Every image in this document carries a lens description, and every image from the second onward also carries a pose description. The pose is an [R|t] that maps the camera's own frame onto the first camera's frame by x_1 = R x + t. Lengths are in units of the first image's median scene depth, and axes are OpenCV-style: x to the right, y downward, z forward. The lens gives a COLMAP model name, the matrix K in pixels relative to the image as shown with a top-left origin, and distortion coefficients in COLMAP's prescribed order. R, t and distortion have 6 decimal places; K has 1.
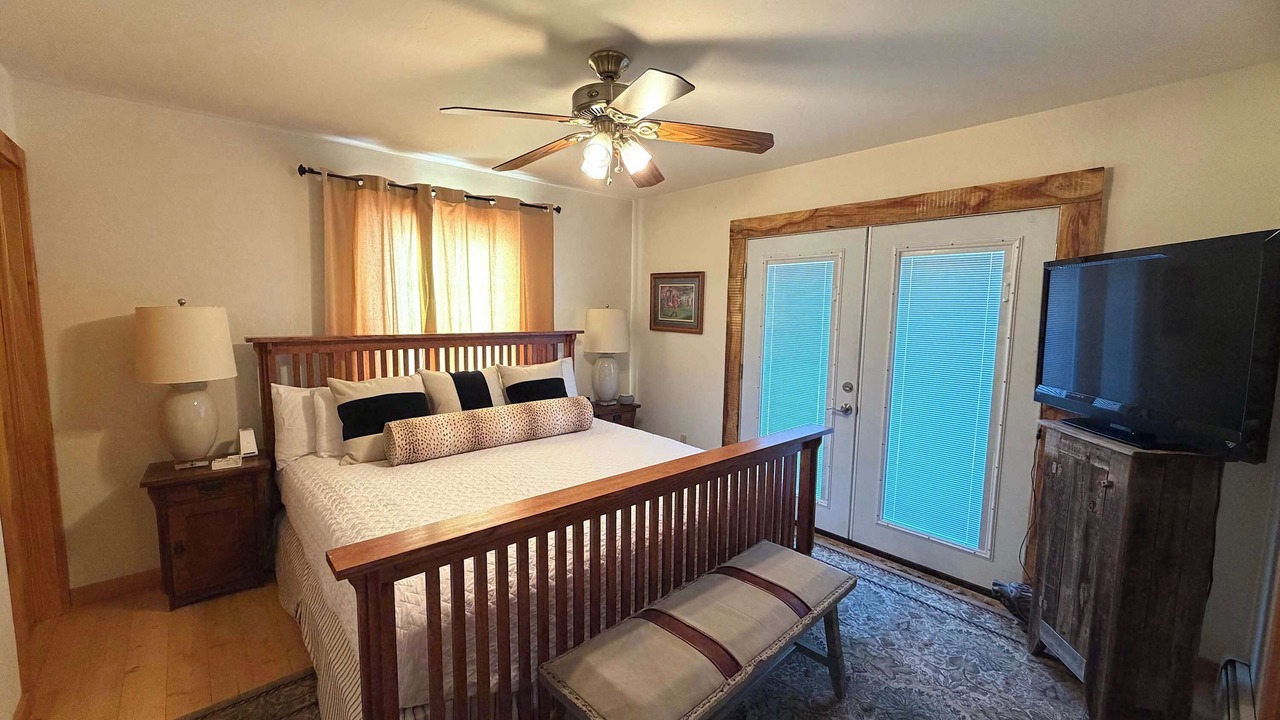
lens RADIAL K [[511.7, 0, 636.3], [0, 511.7, 360.8], [0, 0, 1]] dist [0.000261, -0.000089]
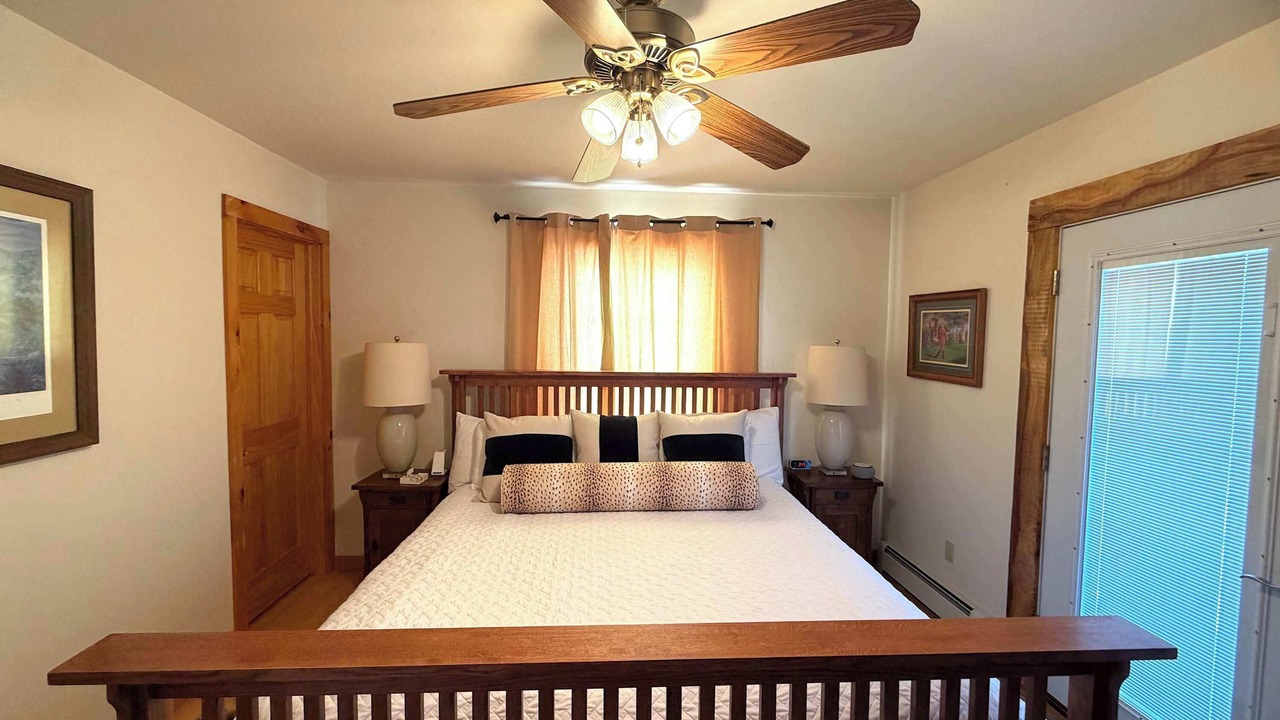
lens RADIAL K [[511.7, 0, 636.3], [0, 511.7, 360.8], [0, 0, 1]] dist [0.000261, -0.000089]
pose [[0.787613, 0.028456, -0.615512, 0.214419], [-0.065395, 0.997152, -0.037581, -0.039905], [0.612690, 0.069851, 0.787231, 0.290959]]
